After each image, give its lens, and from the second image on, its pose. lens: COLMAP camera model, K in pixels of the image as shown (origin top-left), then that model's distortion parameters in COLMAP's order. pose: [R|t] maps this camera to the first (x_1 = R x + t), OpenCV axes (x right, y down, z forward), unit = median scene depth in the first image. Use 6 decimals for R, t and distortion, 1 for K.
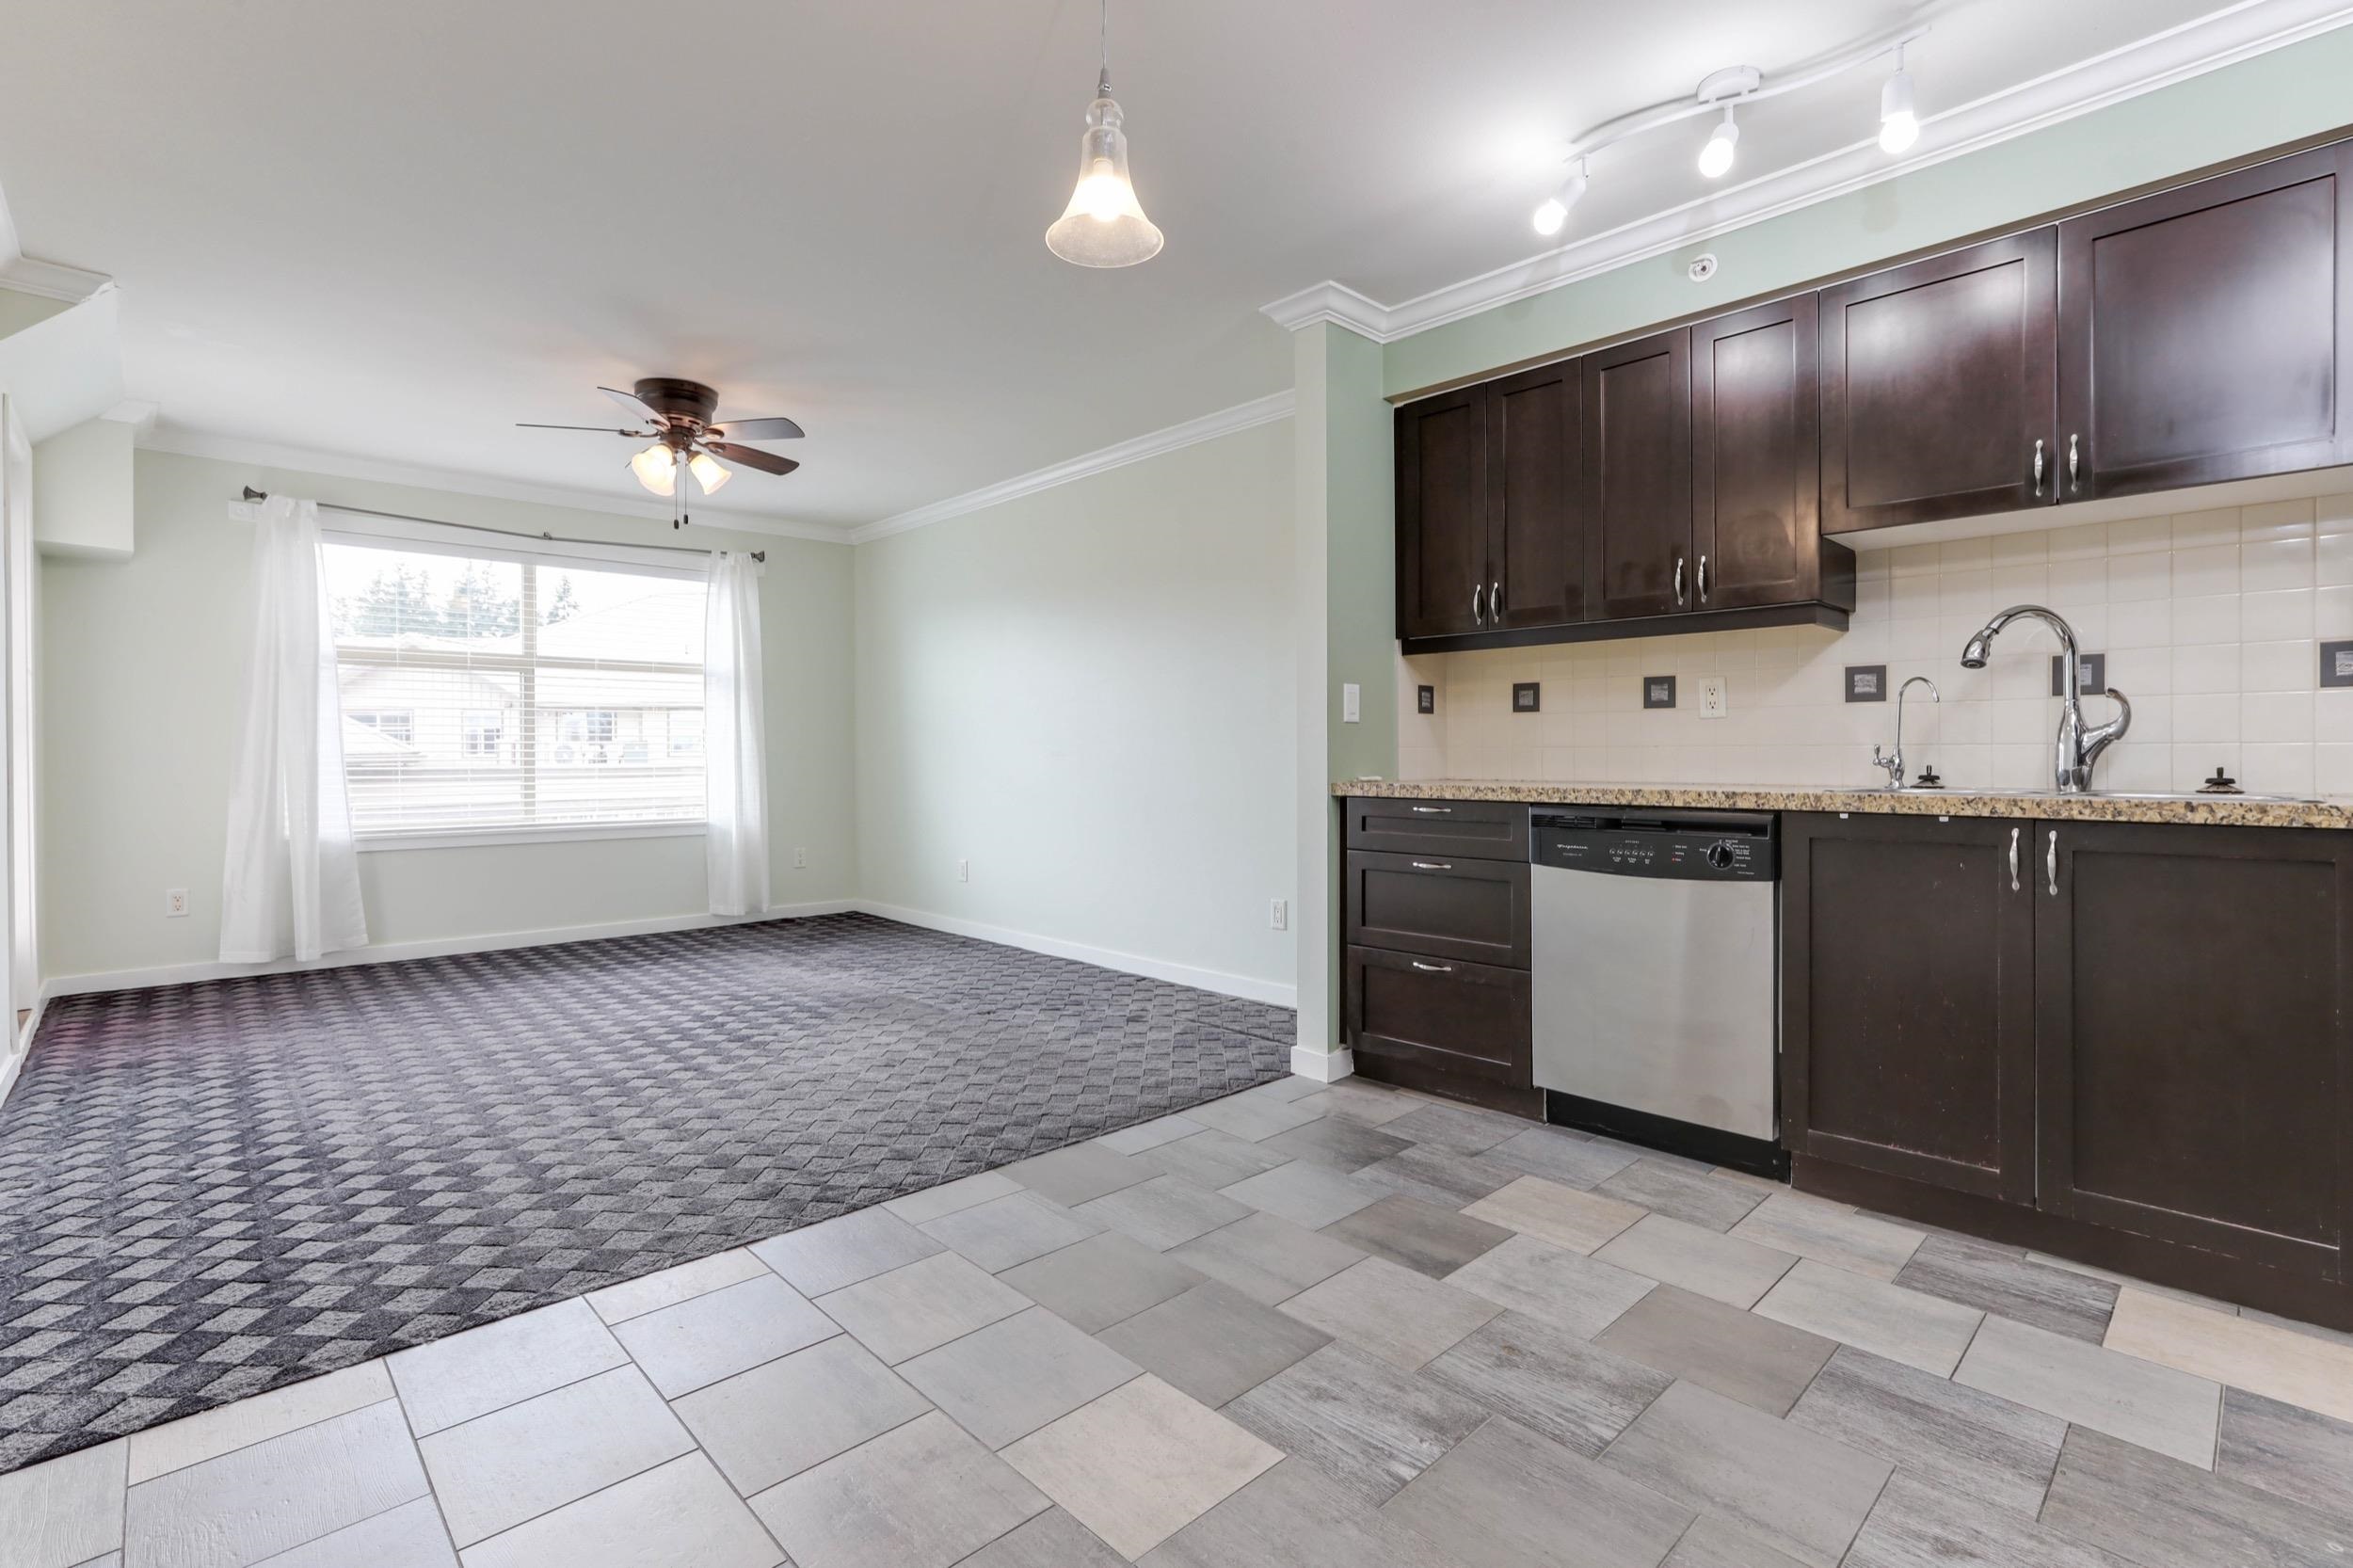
lens RADIAL K [[1083.2, 0, 1178.4], [0, 1083.2, 767.3], [0, 0, 1]] dist [-0.030268, 0.013187]
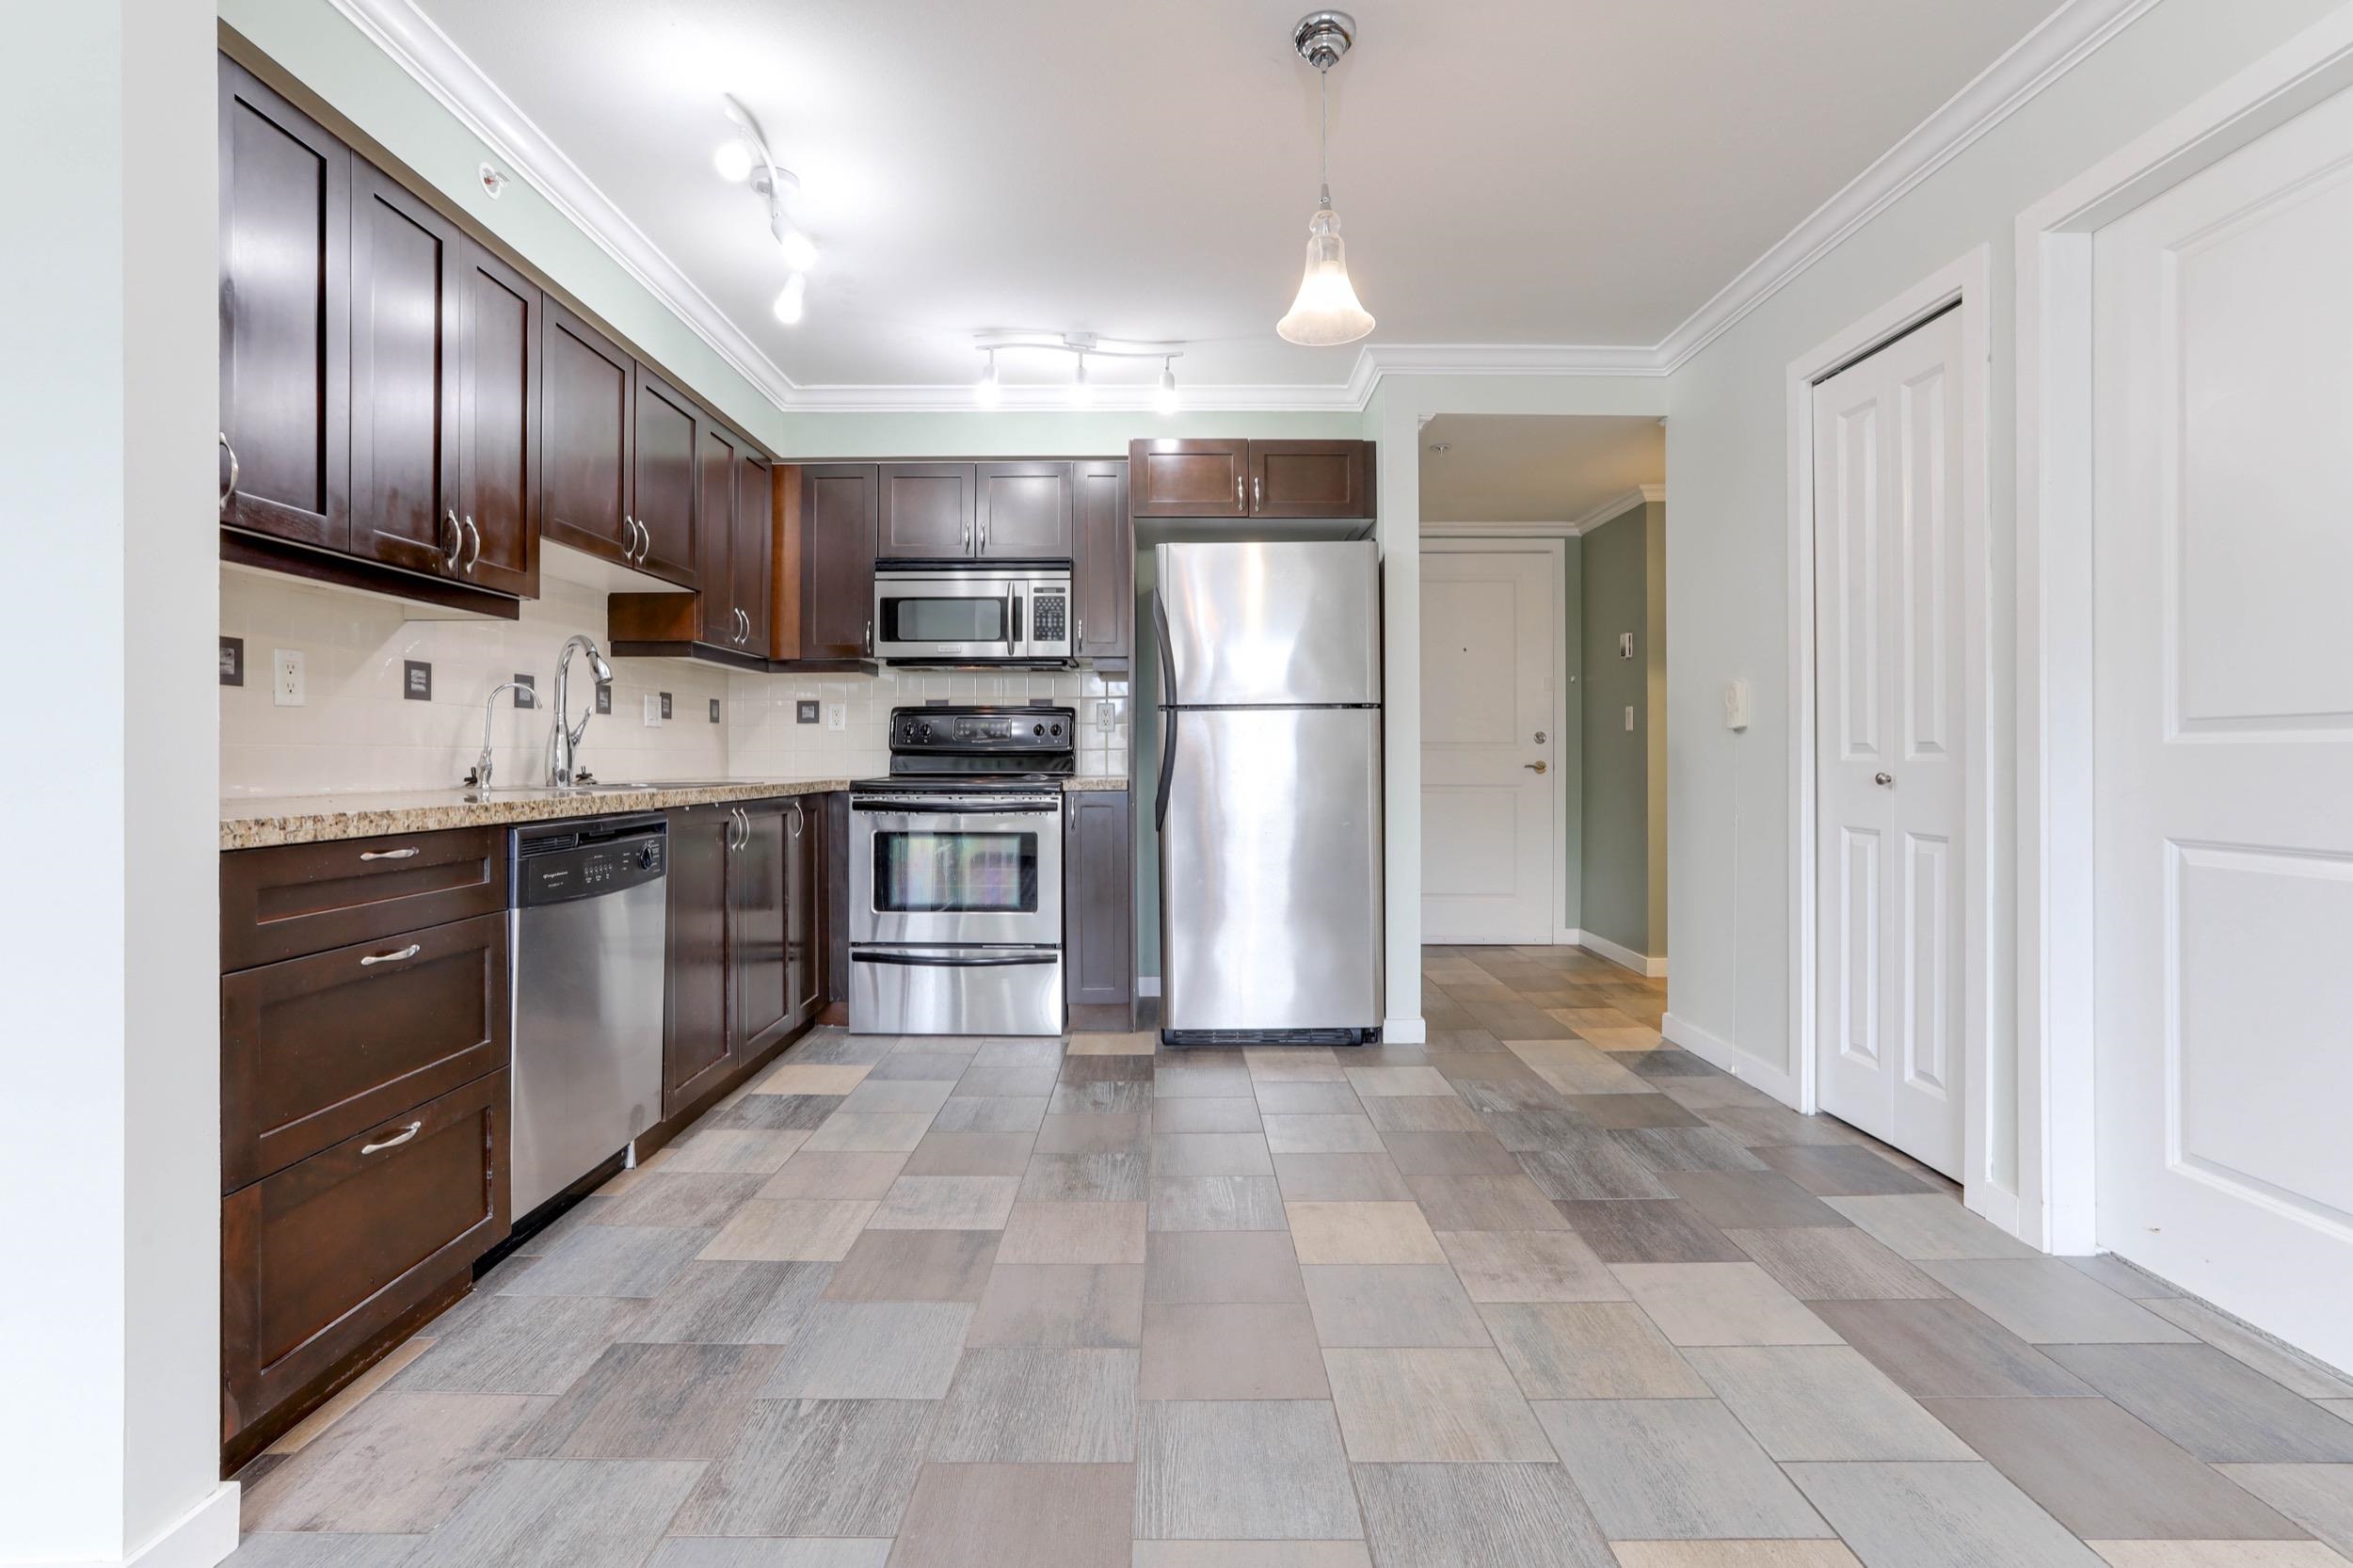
lens RADIAL K [[1083.2, 0, 1169.0], [0, 1083.2, 746.2], [0, 0, 1]] dist [-0.030268, 0.013187]
pose [[-0.720740, 0.011926, 0.693103, -0.529406], [0.011922, 0.999917, -0.004808, -0.010234], [-0.693103, 0.004798, -0.720823, 1.363682]]
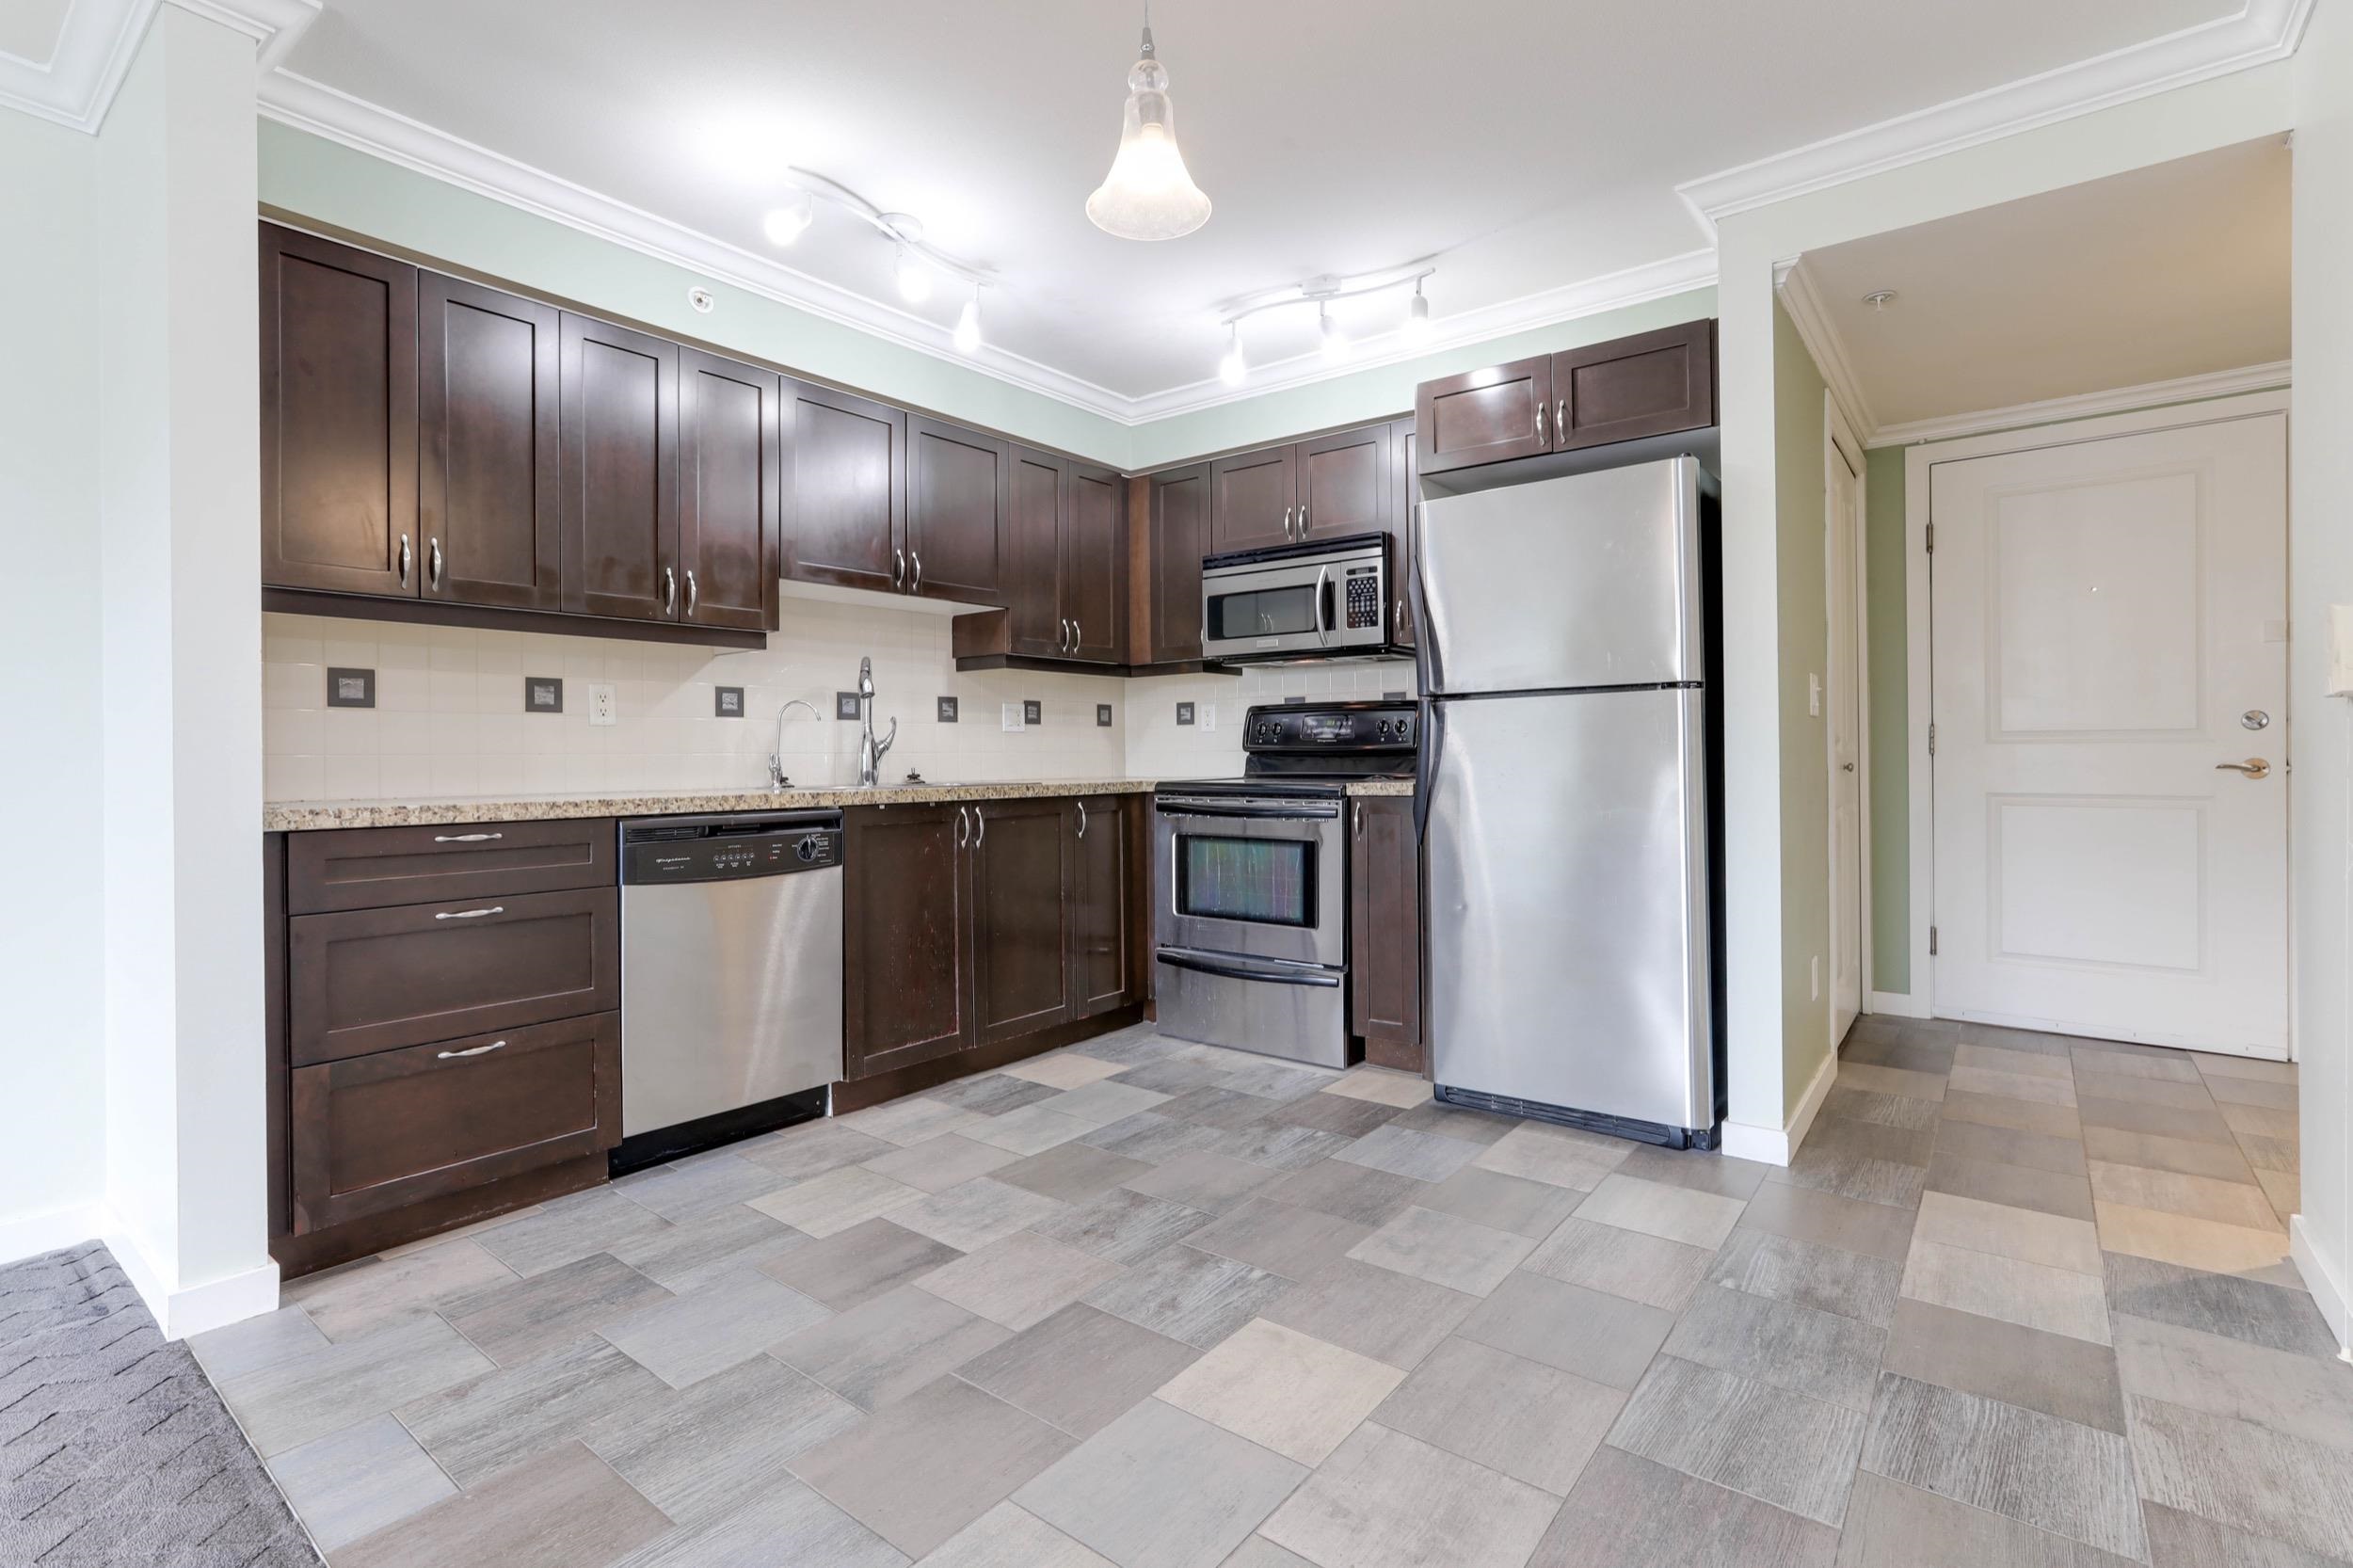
lens RADIAL K [[1083.2, 0, 1182.0], [0, 1083.2, 755.8], [0, 0, 1]] dist [-0.030268, 0.013187]
pose [[-0.144487, 0.005777, 0.989490, -0.683791], [0.018950, 0.999816, -0.003070, -0.005973], [-0.989325, 0.018307, -0.144570, 0.759577]]
